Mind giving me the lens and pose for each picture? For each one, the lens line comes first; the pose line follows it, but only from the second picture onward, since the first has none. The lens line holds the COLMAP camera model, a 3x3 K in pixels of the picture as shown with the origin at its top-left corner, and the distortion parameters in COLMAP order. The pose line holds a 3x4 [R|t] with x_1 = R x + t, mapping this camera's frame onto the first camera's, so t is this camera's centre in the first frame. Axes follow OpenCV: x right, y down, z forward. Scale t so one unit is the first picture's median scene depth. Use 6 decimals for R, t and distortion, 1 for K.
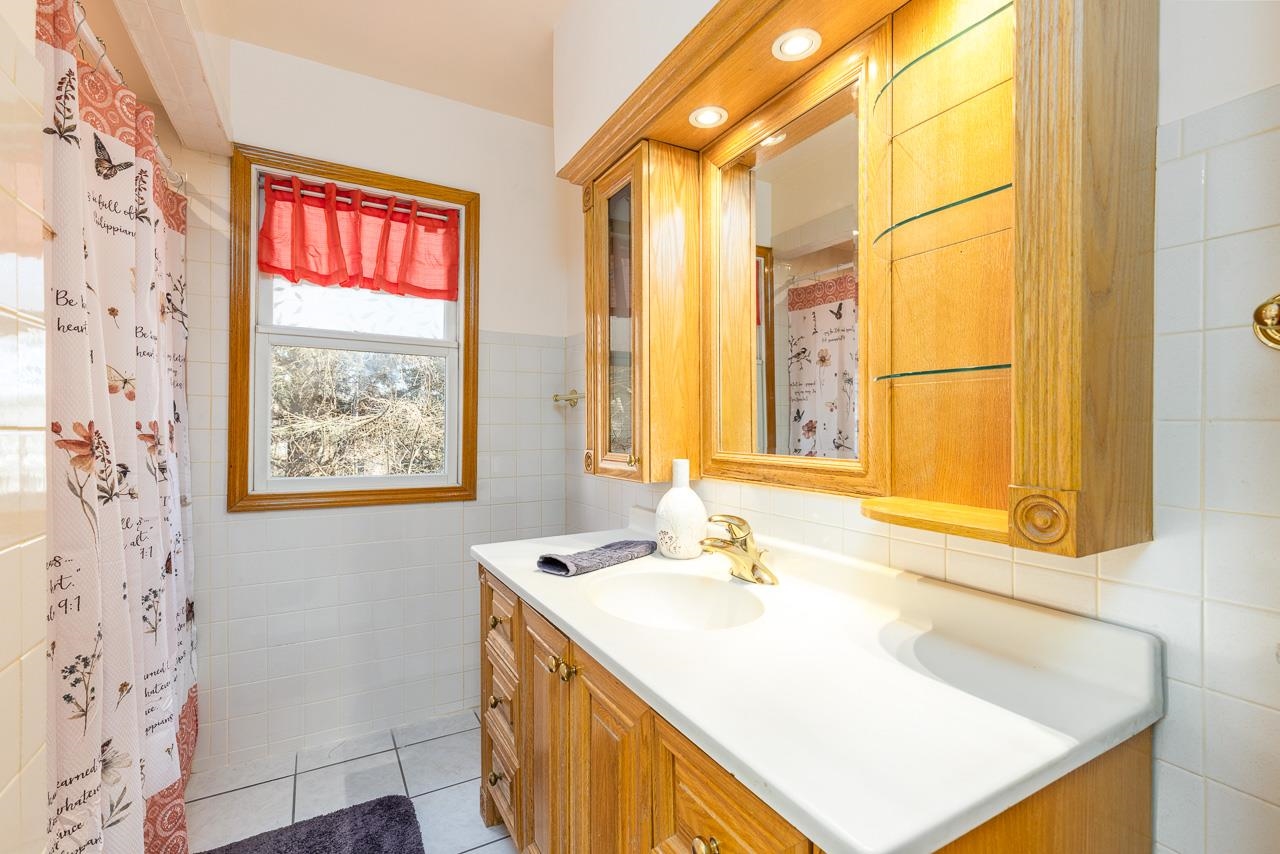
lens RADIAL K [[581.9, 0, 634.0], [0, 581.9, 428.9], [0, 0, 1]] dist [0.012959, 0.000051]
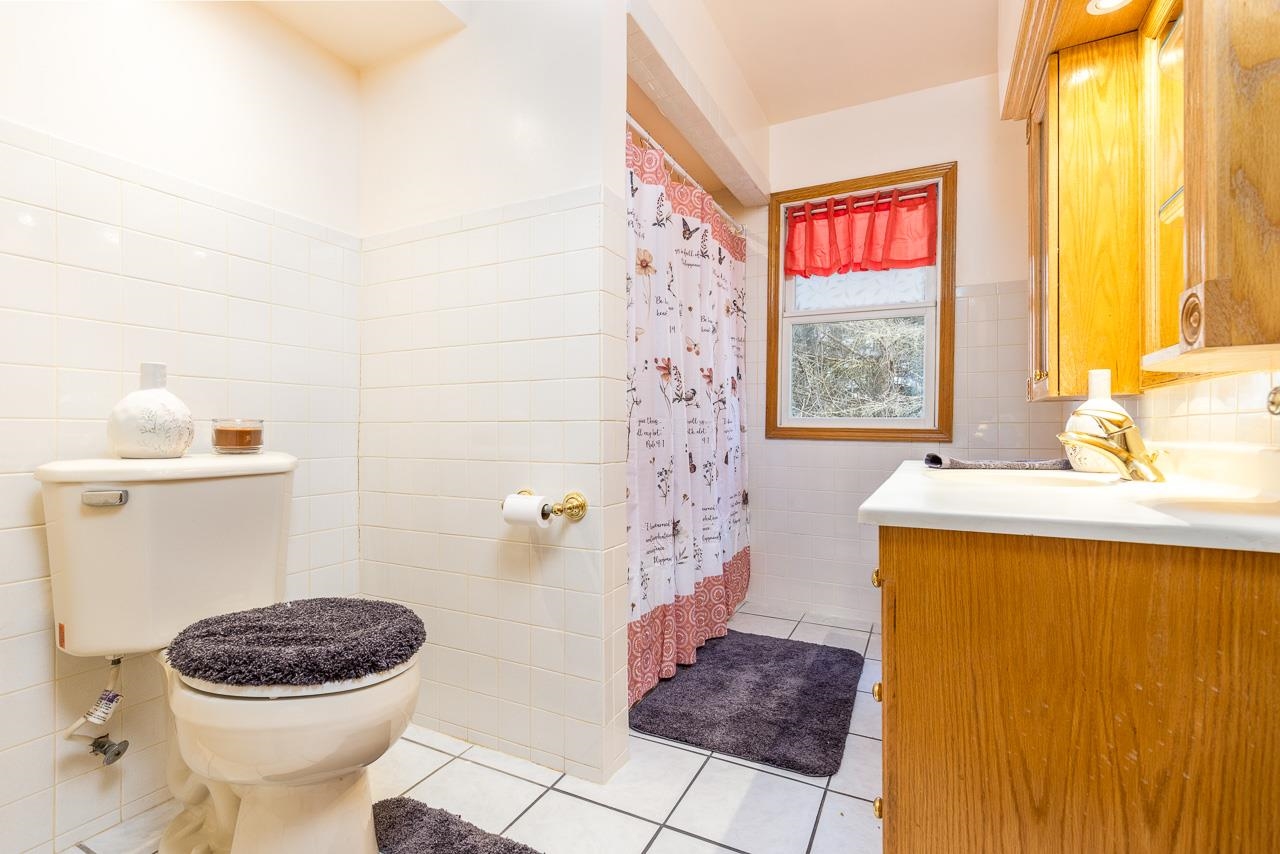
lens RADIAL K [[581.9, 0, 634.0], [0, 581.9, 428.9], [0, 0, 1]] dist [0.012959, 0.000051]
pose [[0.559978, -0.002218, -0.828505, 0.357071], [-0.005660, 0.999963, -0.006502, 0.126818], [0.828488, 0.008330, 0.559944, -0.125325]]
